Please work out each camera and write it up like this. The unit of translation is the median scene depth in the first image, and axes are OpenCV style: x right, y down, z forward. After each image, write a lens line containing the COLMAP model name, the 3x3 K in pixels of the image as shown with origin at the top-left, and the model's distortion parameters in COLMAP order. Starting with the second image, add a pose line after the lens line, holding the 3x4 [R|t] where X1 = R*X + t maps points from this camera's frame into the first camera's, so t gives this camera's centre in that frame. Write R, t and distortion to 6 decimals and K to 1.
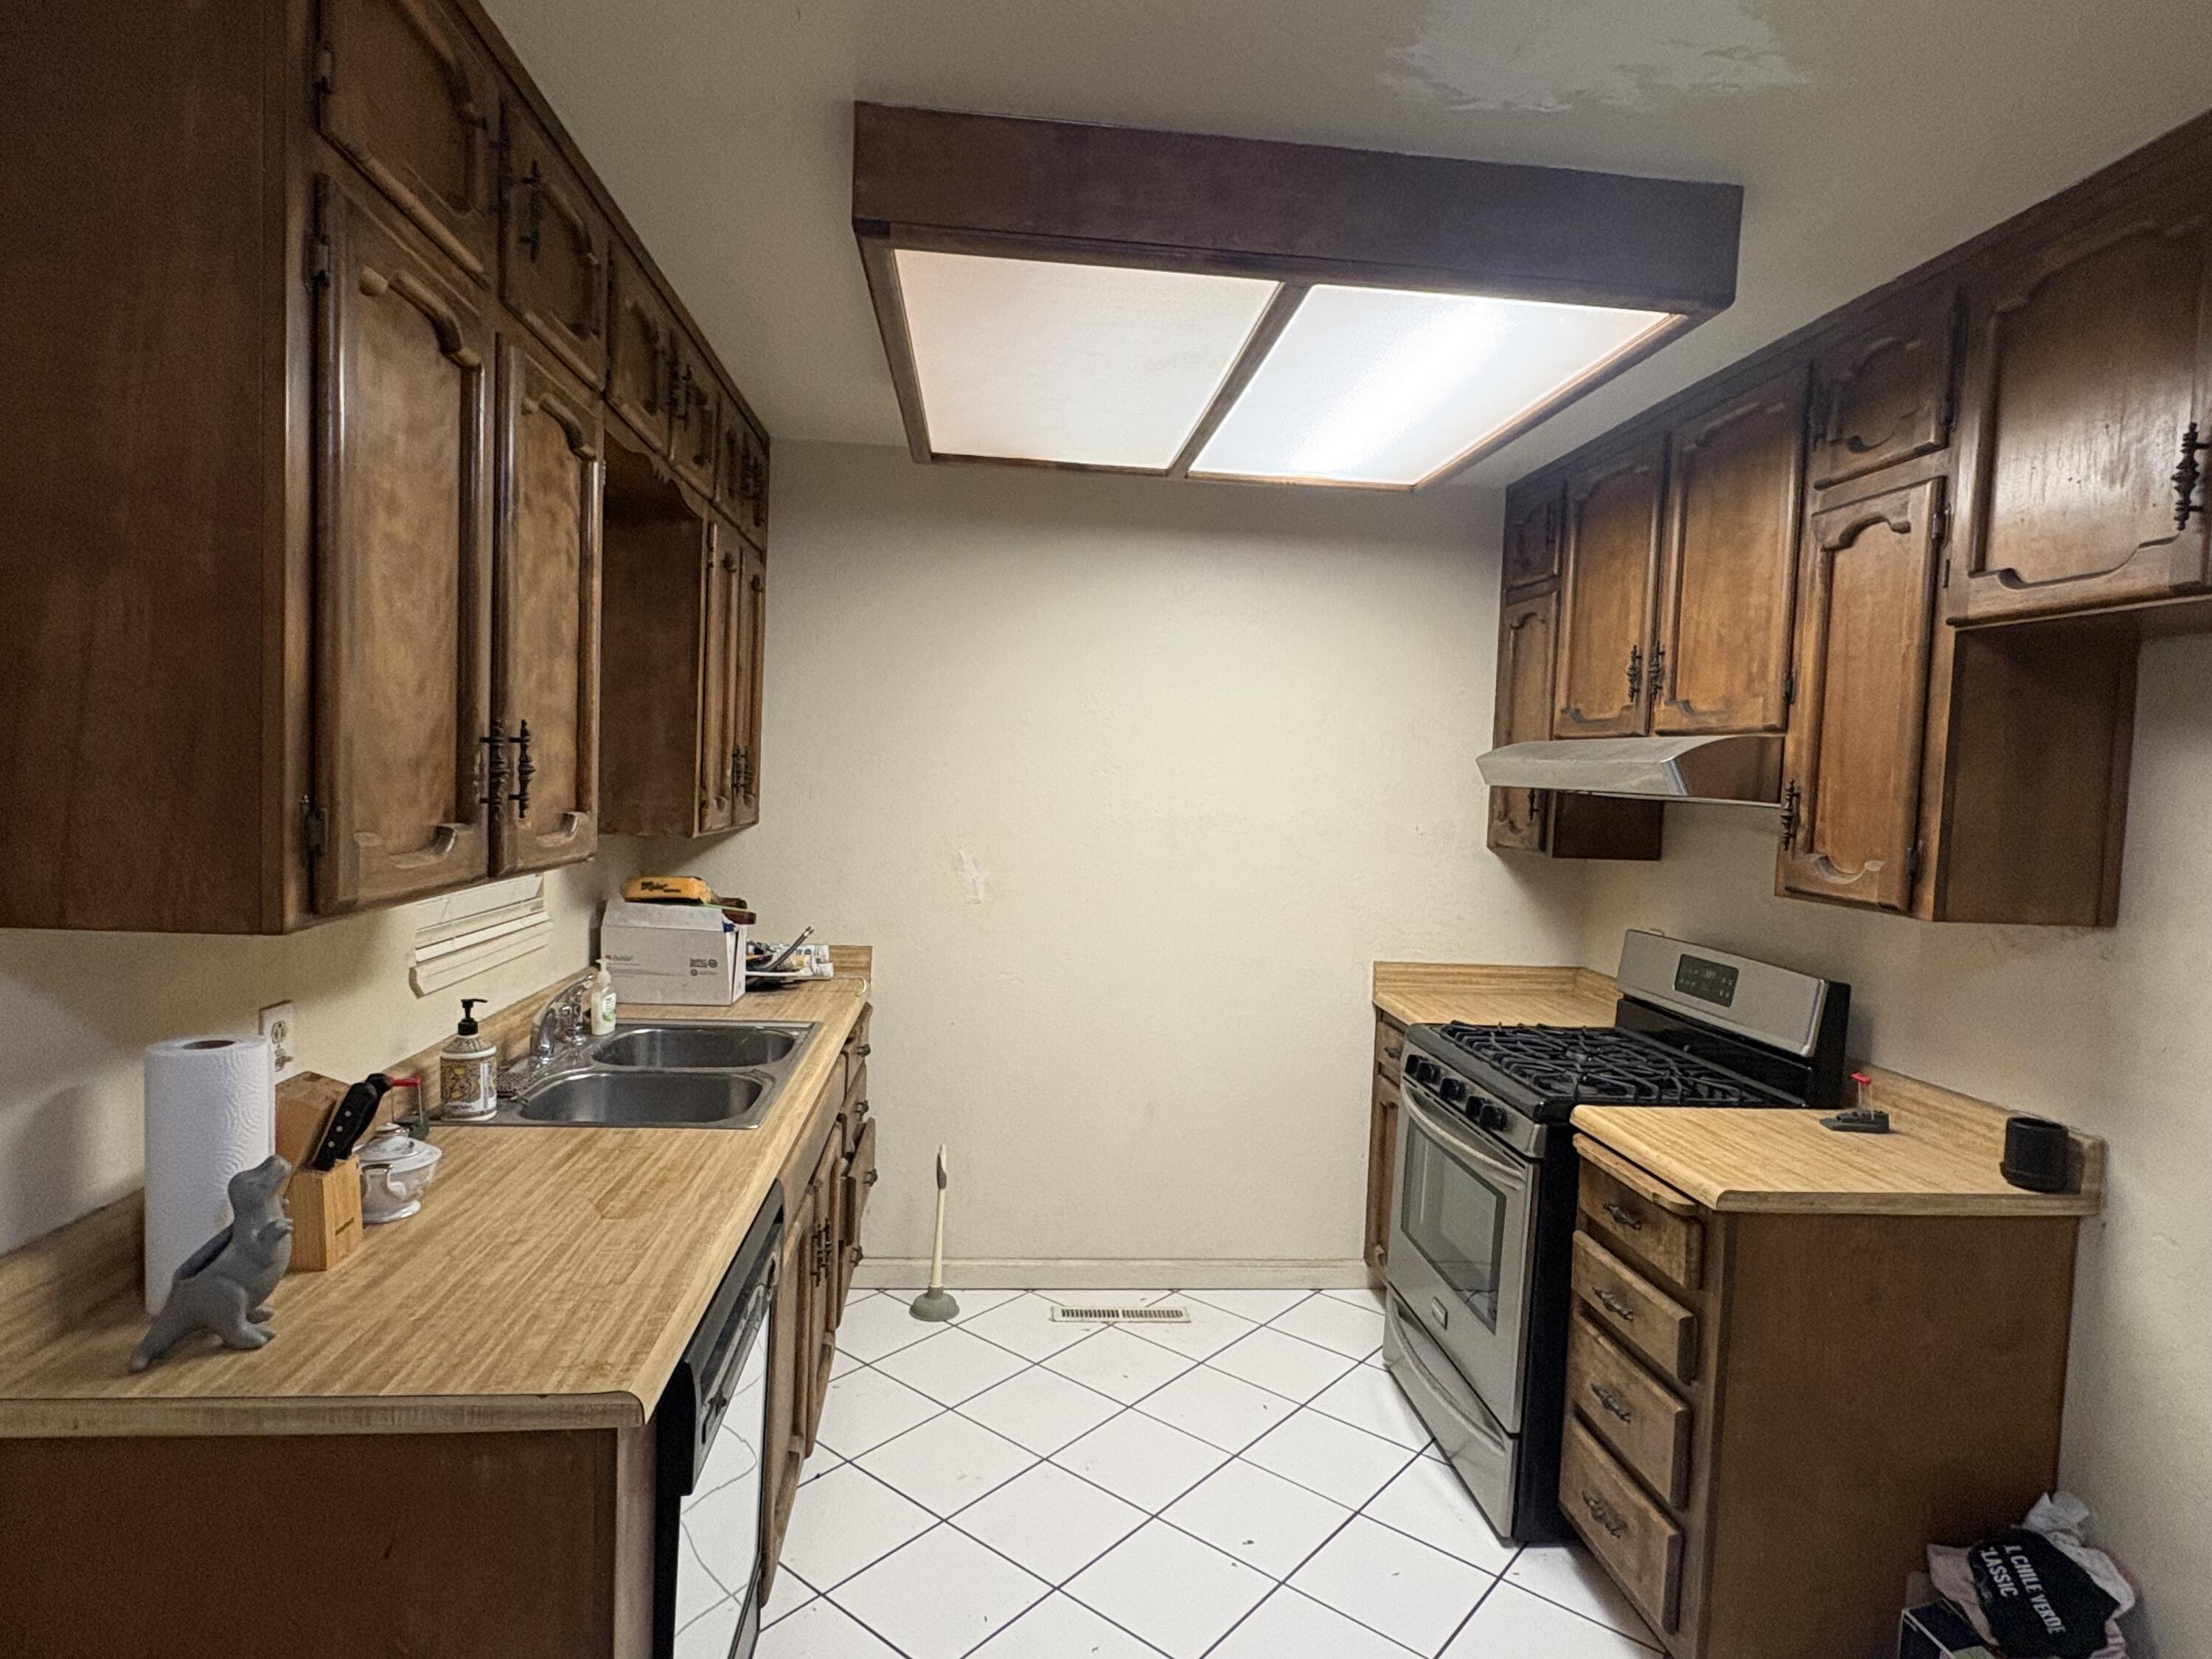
lens RADIAL K [[1205.1, 0, 1102.6], [0, 1205.1, 833.6], [0, 0, 1]] dist [-0.000683, 0.000760]
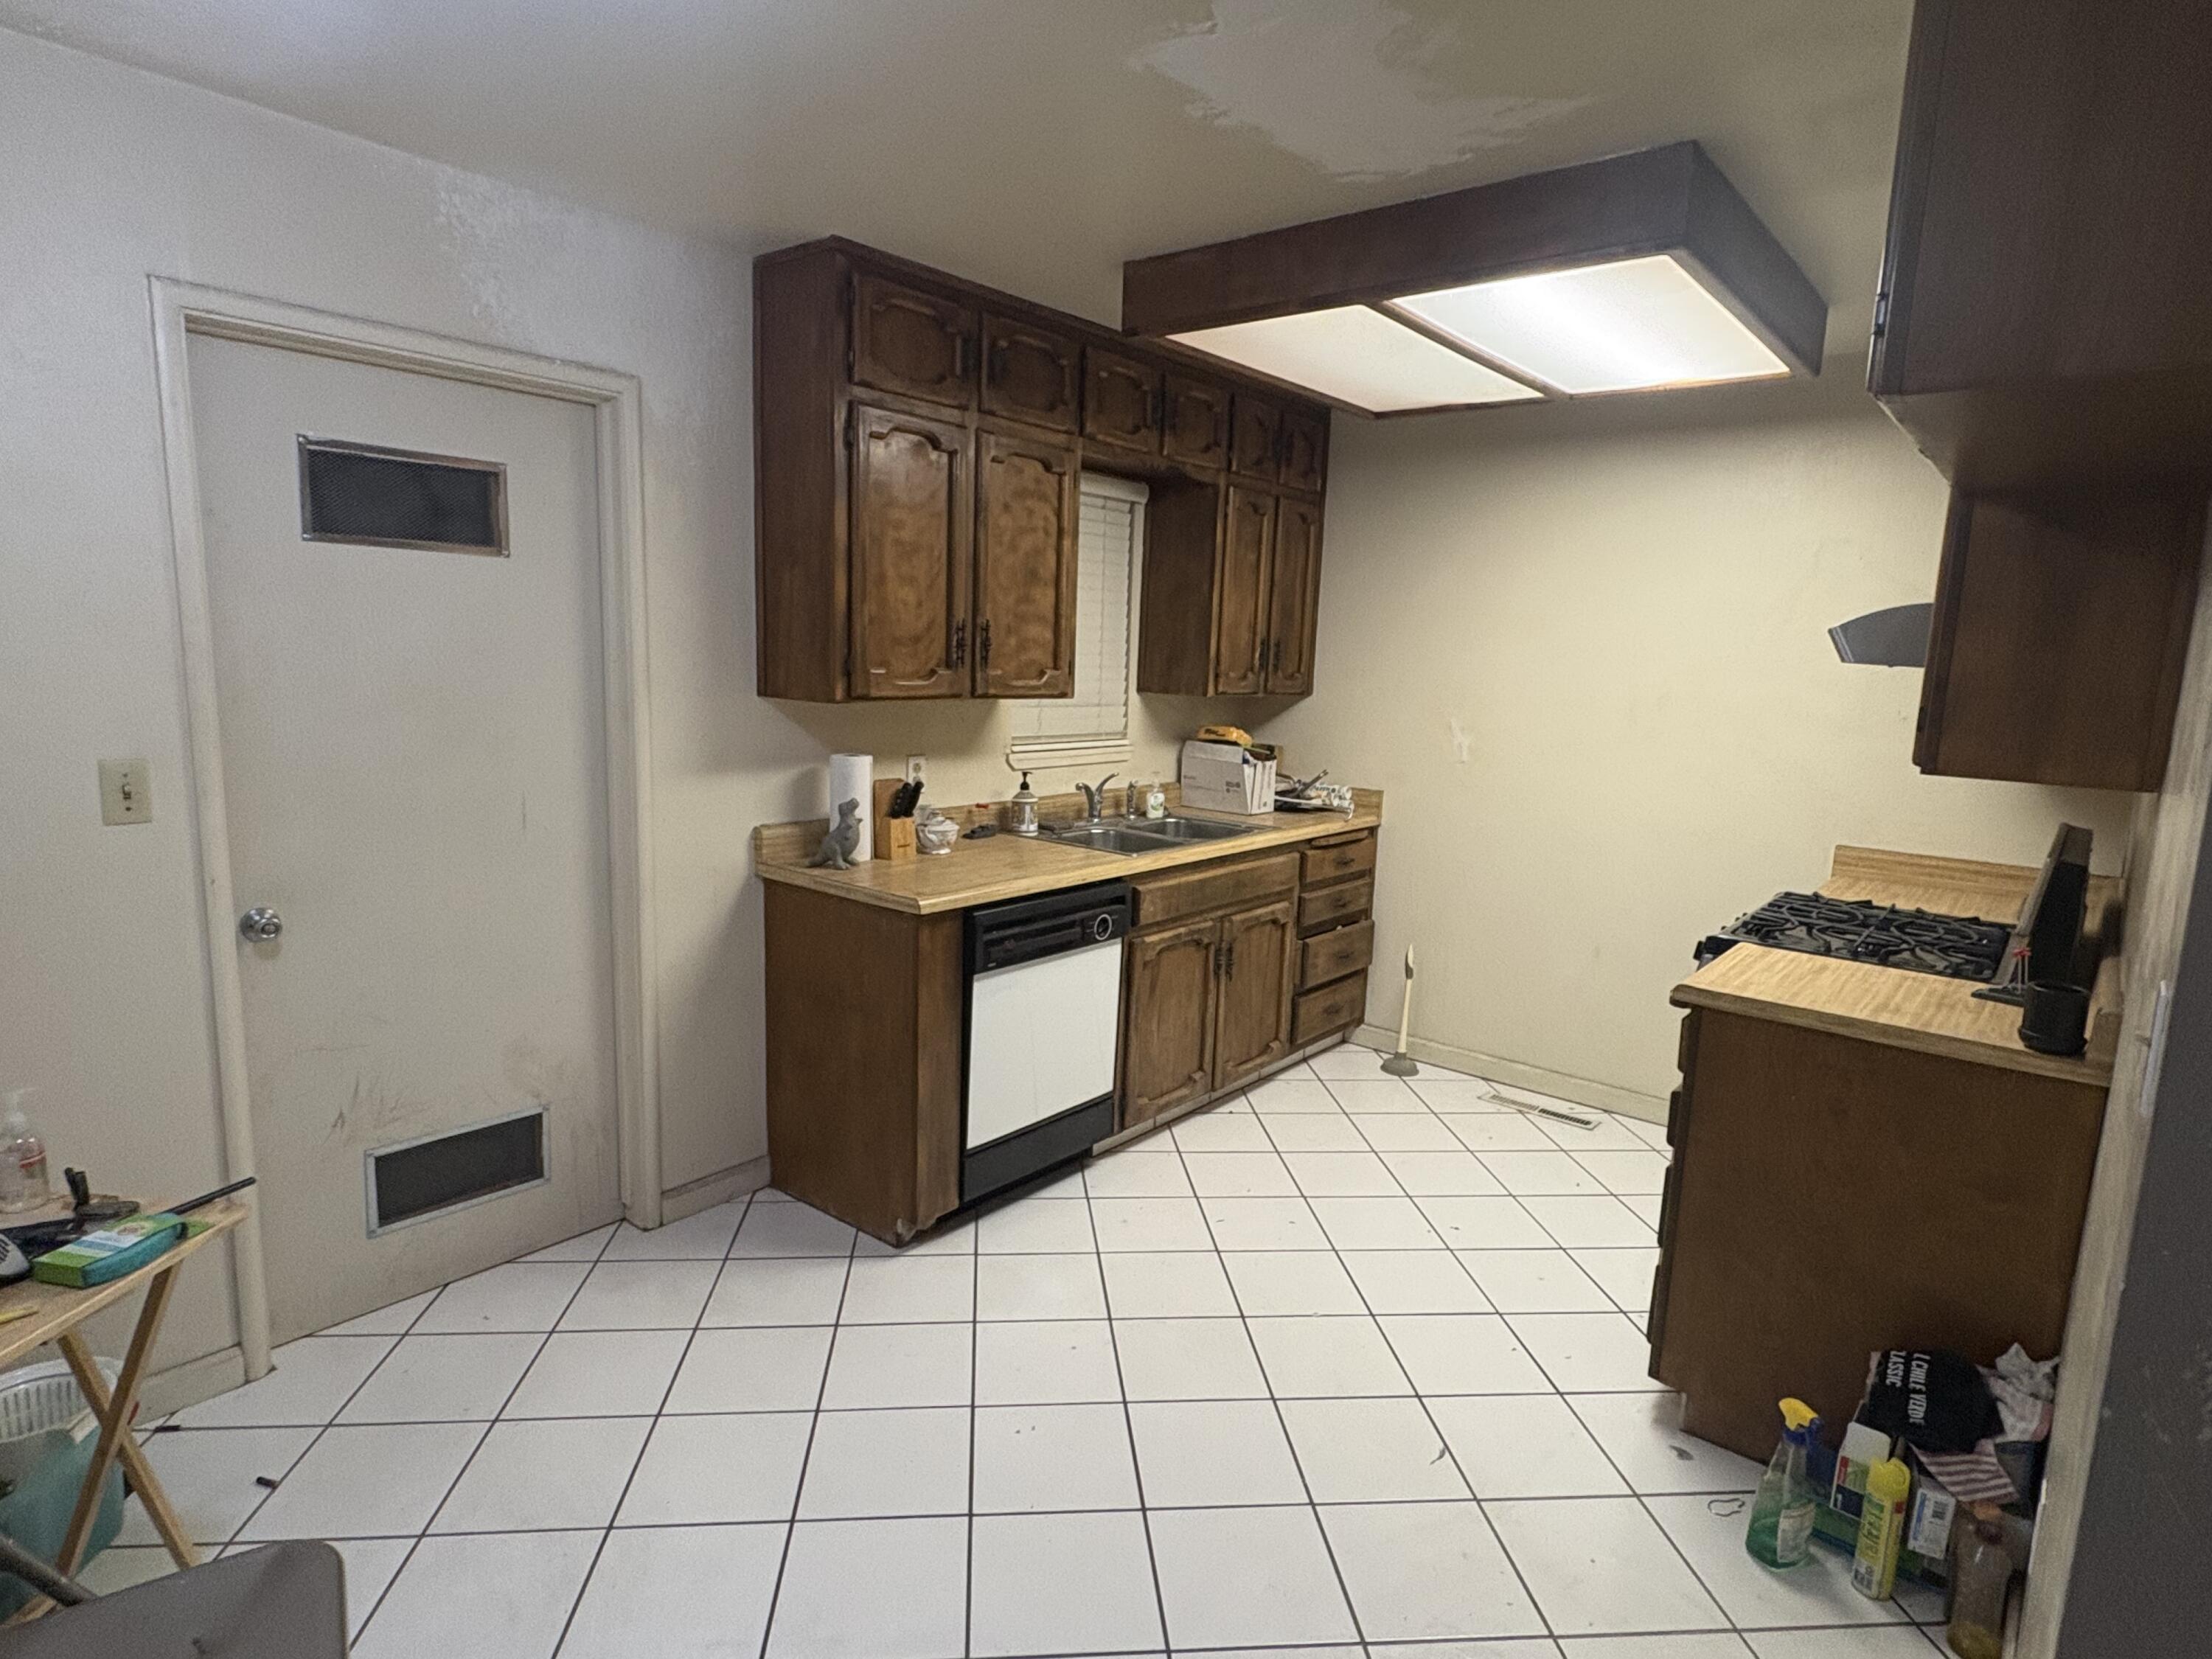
lens RADIAL K [[1205.1, 0, 1103.5], [0, 1205.1, 830.6], [0, 0, 1]] dist [-0.000683, 0.000760]
pose [[0.707611, 0.093783, -0.700350, 0.674821], [-0.043408, 0.995051, 0.089388, 0.042615], [0.705267, -0.032851, 0.708180, -0.189238]]
